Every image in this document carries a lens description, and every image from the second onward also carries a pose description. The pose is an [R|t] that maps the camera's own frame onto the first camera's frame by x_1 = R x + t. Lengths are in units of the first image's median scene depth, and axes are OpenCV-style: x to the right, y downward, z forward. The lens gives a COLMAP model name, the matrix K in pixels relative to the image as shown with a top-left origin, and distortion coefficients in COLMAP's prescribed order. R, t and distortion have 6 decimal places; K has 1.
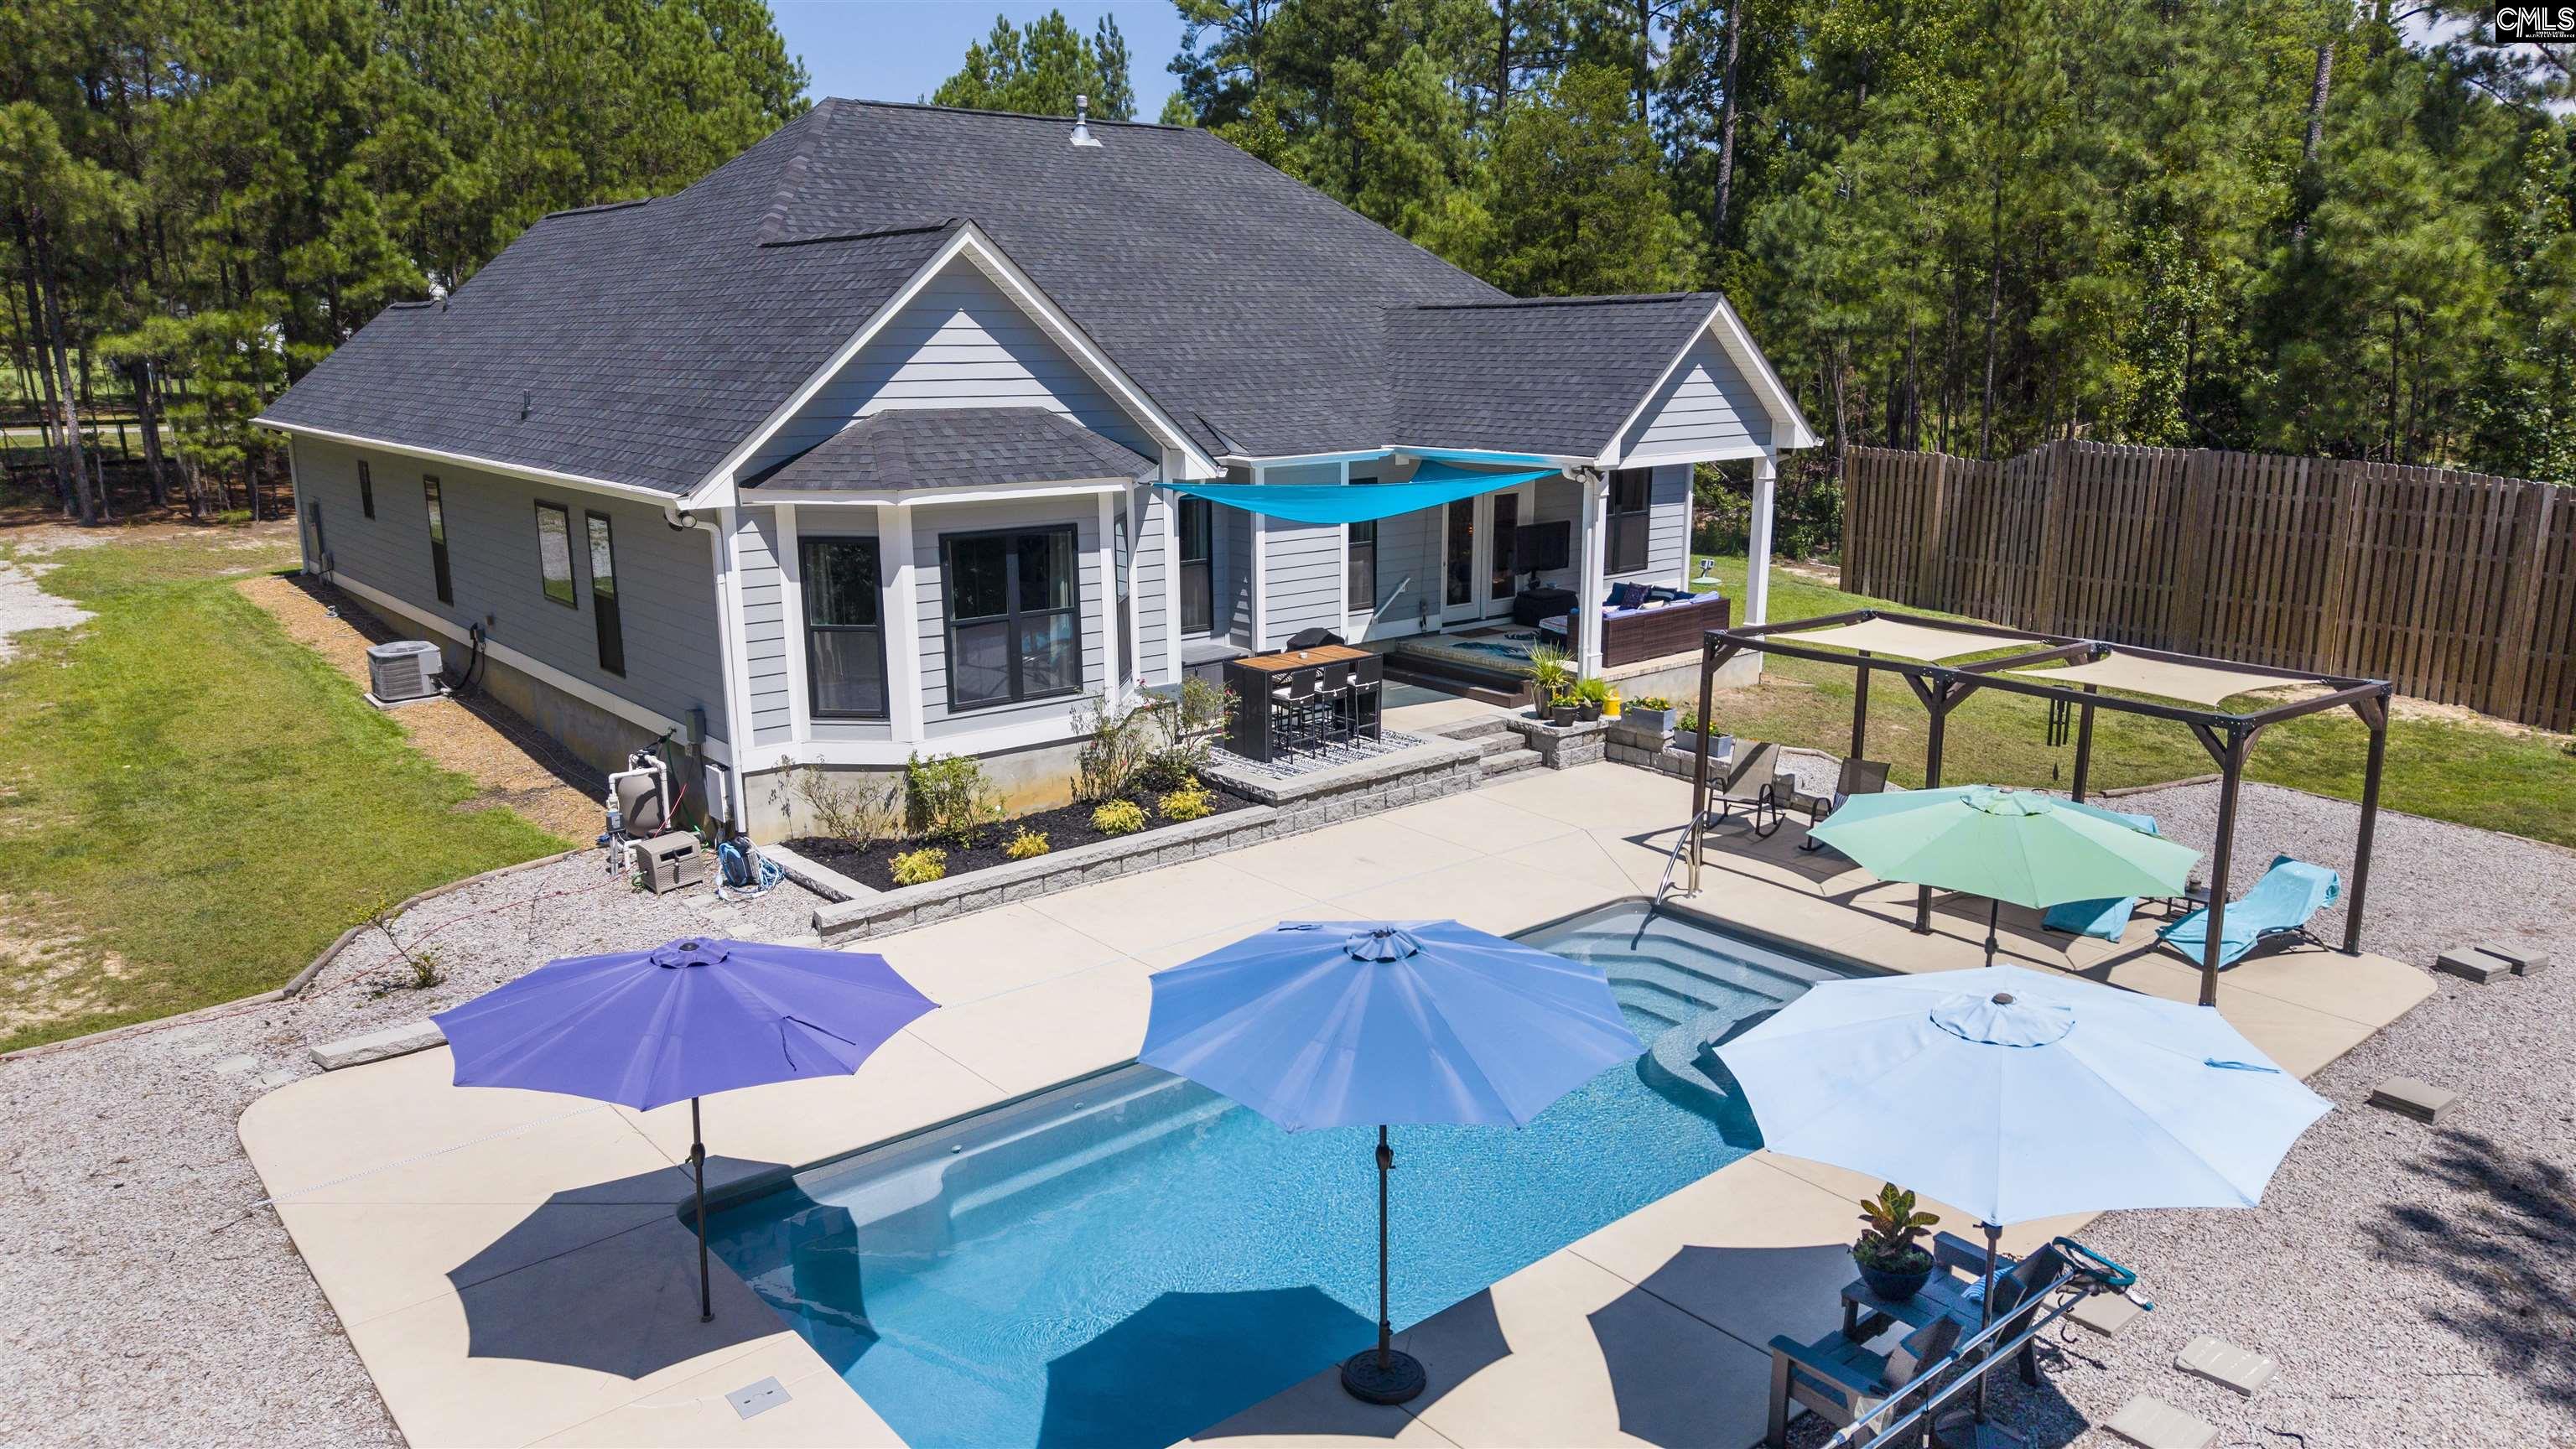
lens RADIAL K [[1714.6, 0, 1288.0], [0, 1714.6, 724.5], [0, 0, 1]] dist [0.018849, -0.016304]
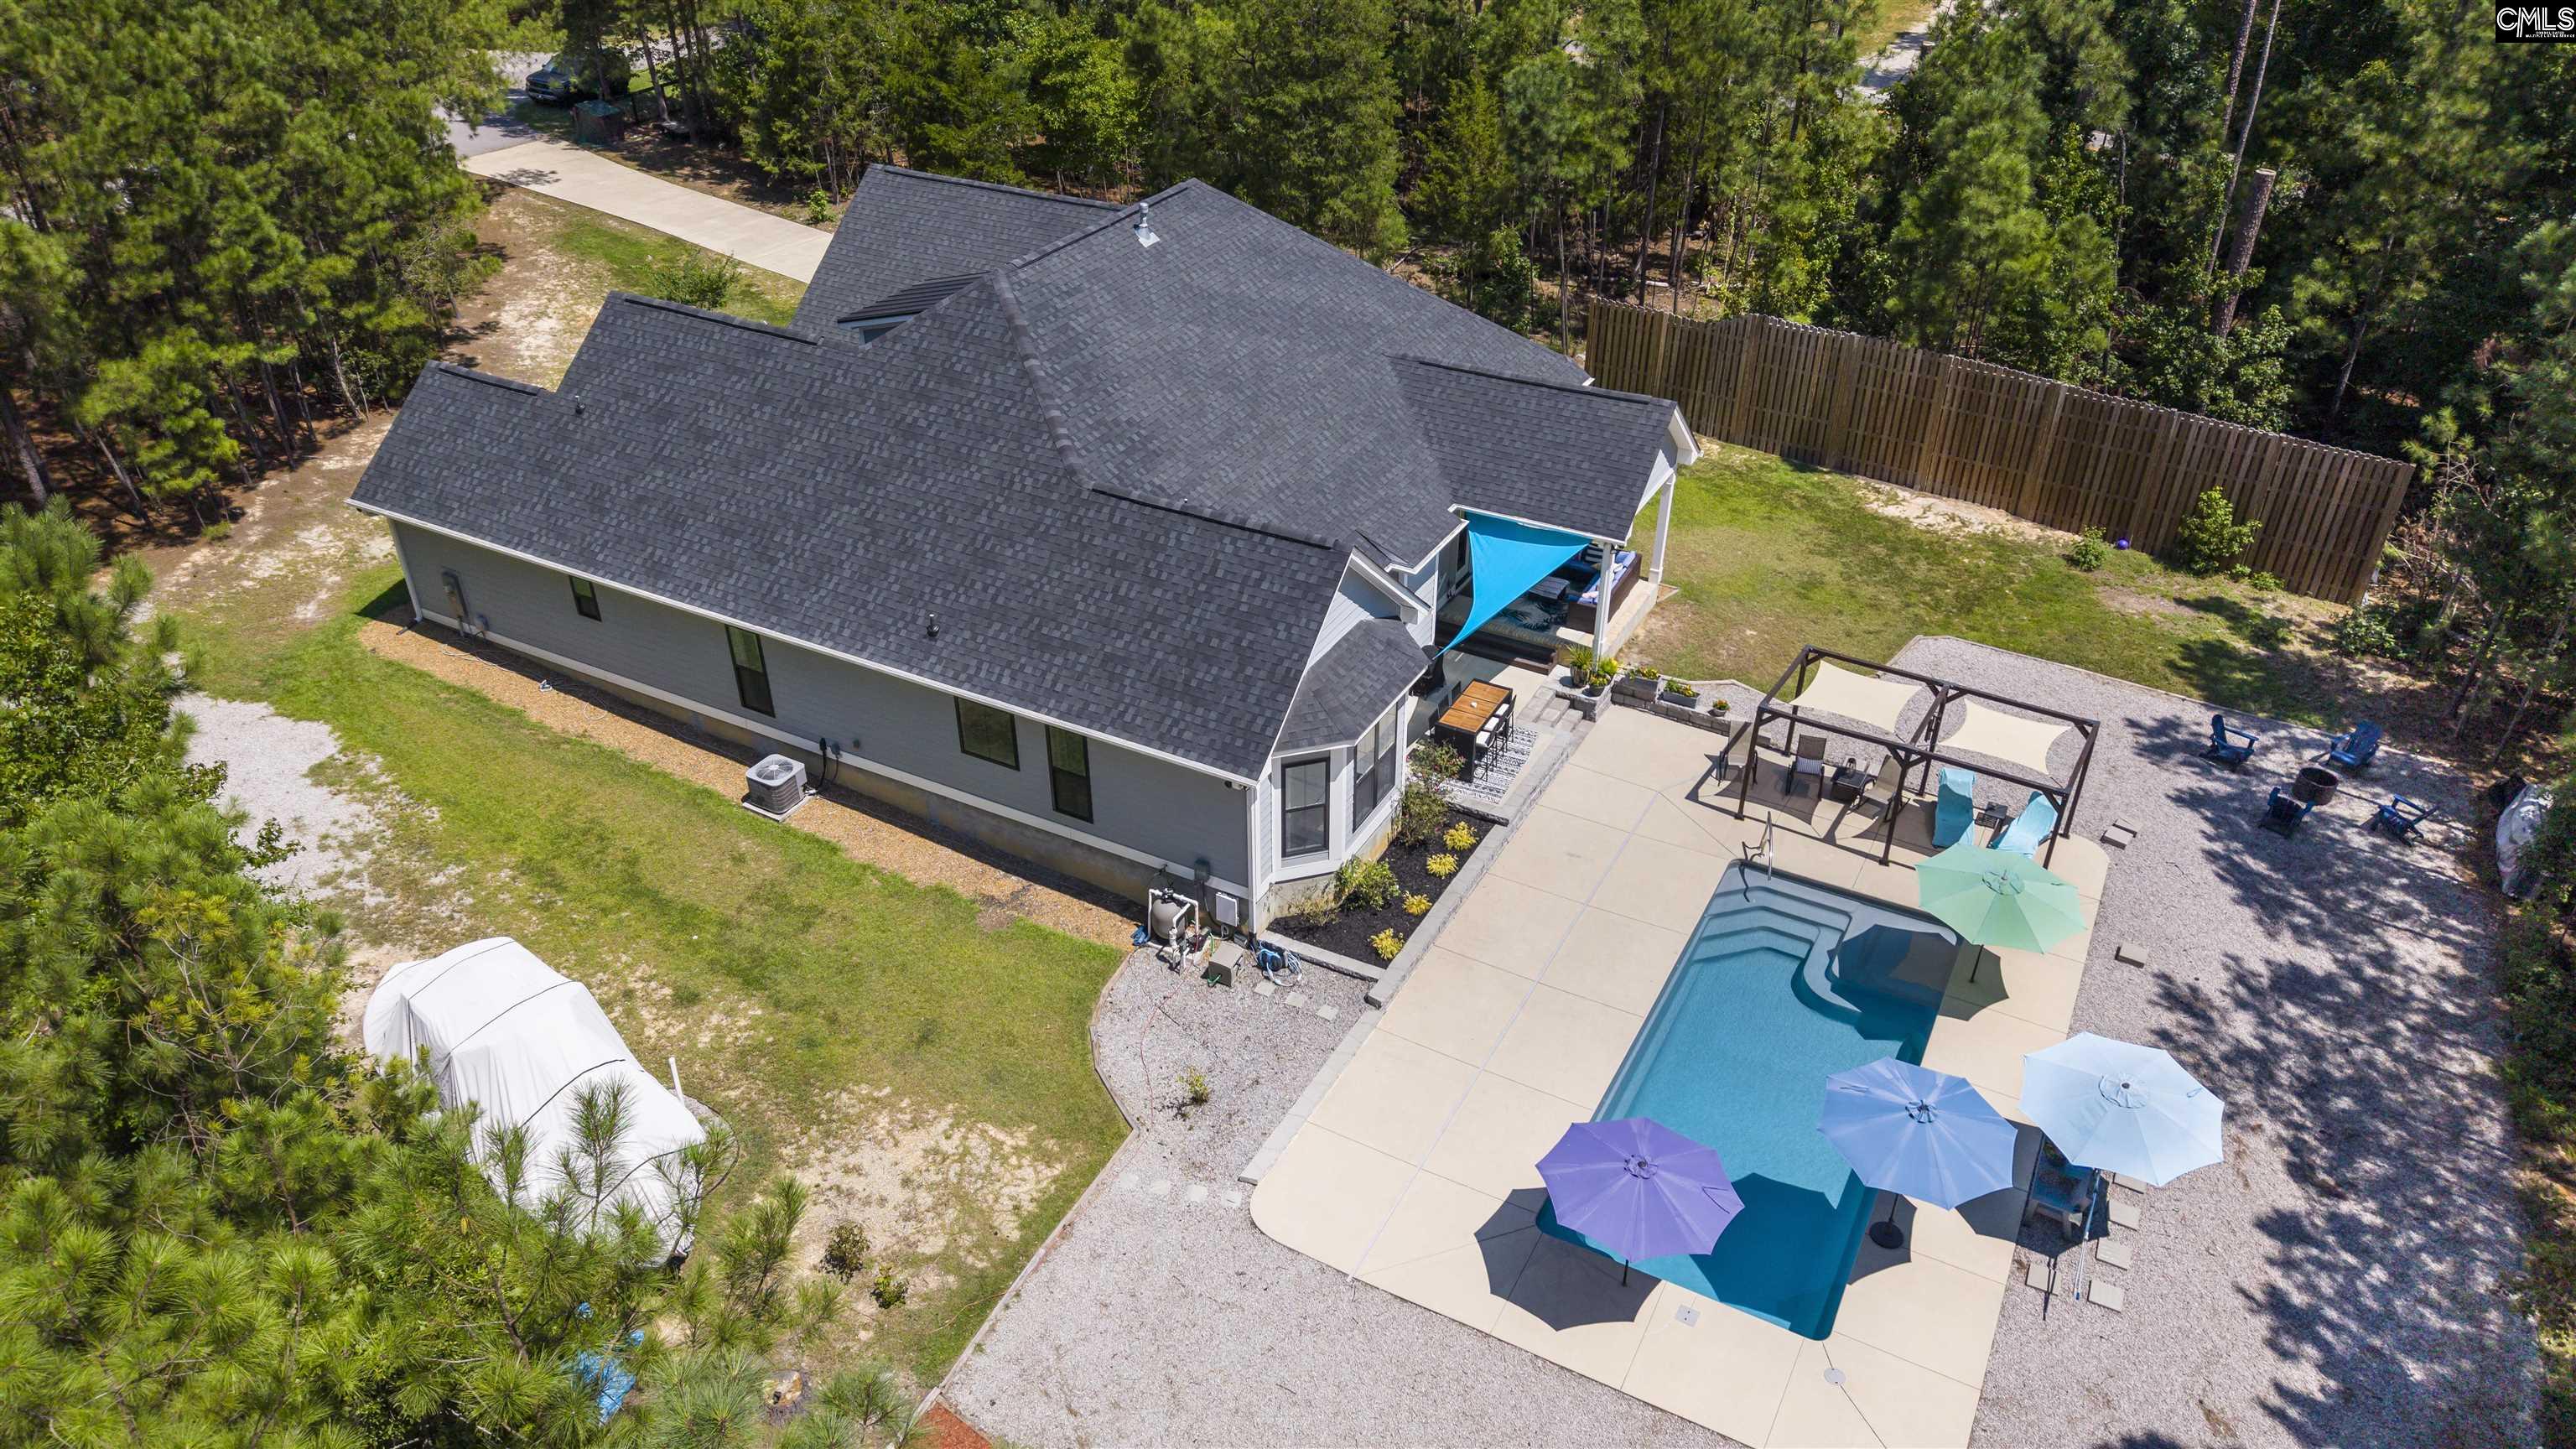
lens RADIAL K [[1714.6, 0, 1288.0], [0, 1714.6, 724.5], [0, 0, 1]] dist [0.018849, -0.016304]
pose [[0.930932, -0.192800, 0.310151, -0.646558], [0.077892, 0.934565, 0.347160, -0.586837], [-0.356789, -0.299024, 0.885034, -0.331124]]
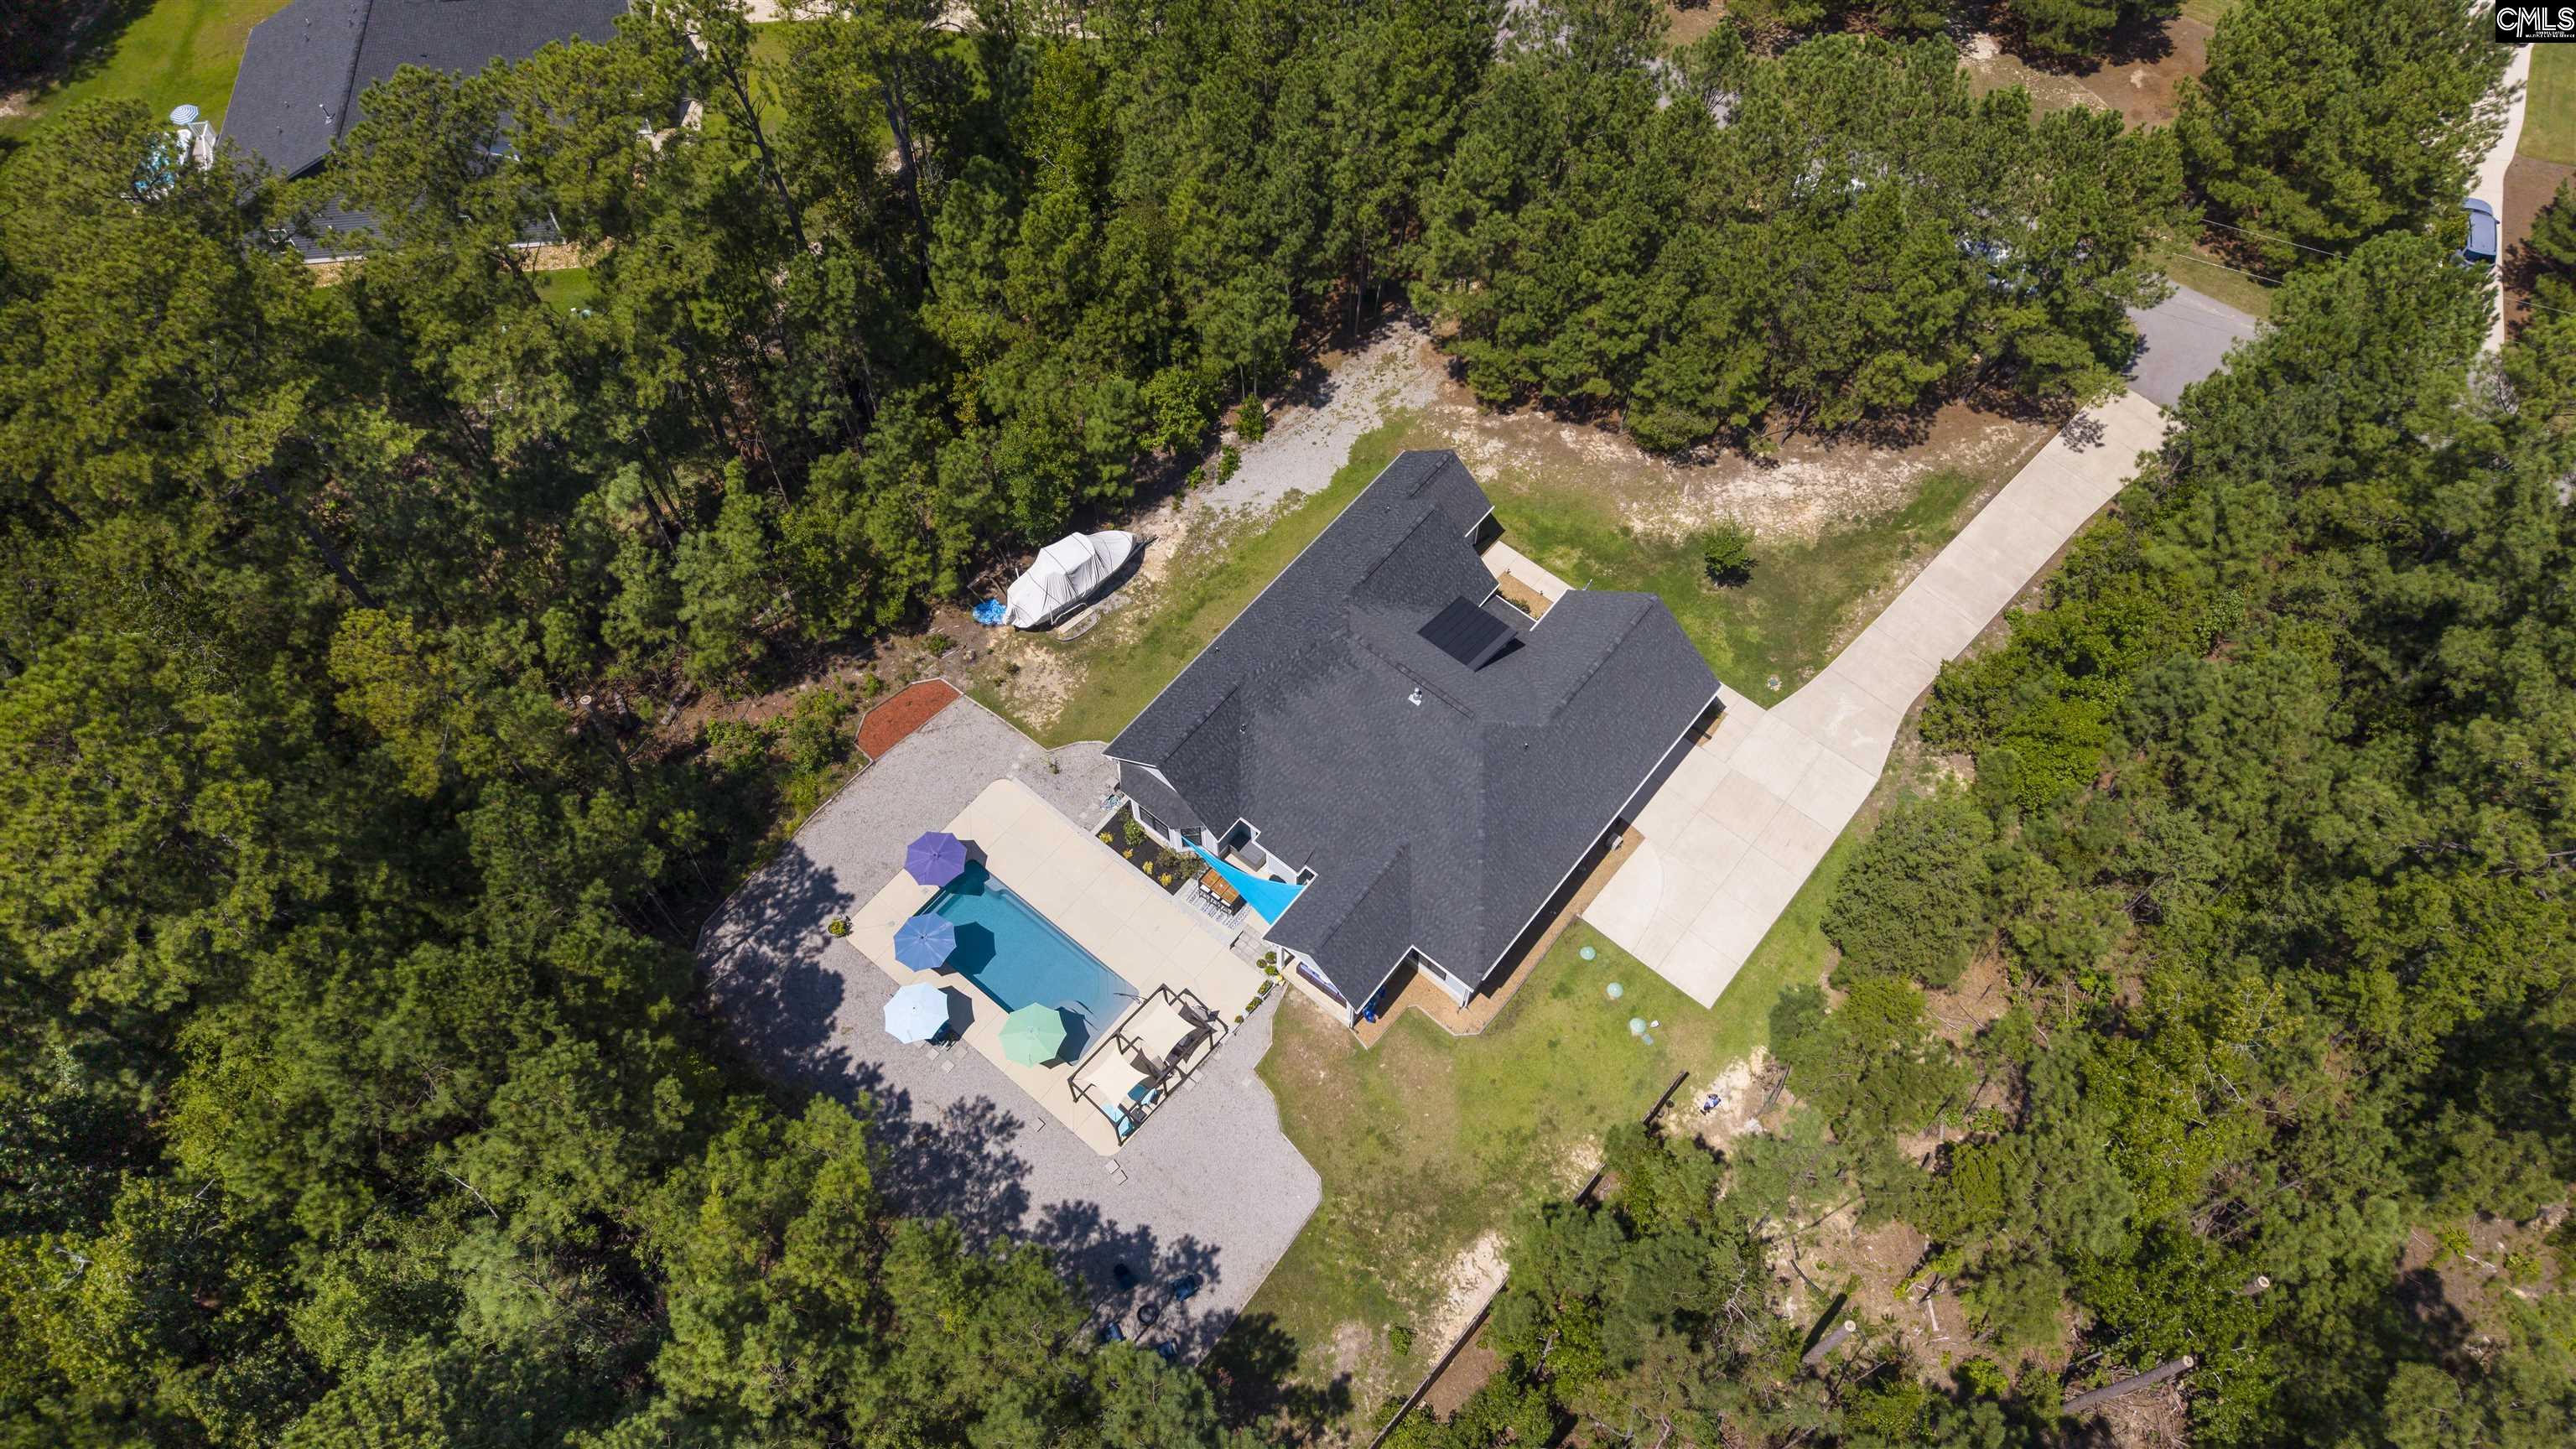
lens RADIAL K [[1714.6, 0, 1288.0], [0, 1714.6, 724.5], [0, 0, 1]] dist [0.018849, -0.016304]
pose [[0.185124, 0.841727, -0.507174, 1.513658], [-0.219720, 0.538482, 0.813487, -3.051152], [0.957837, -0.039159, 0.284630, 0.173415]]
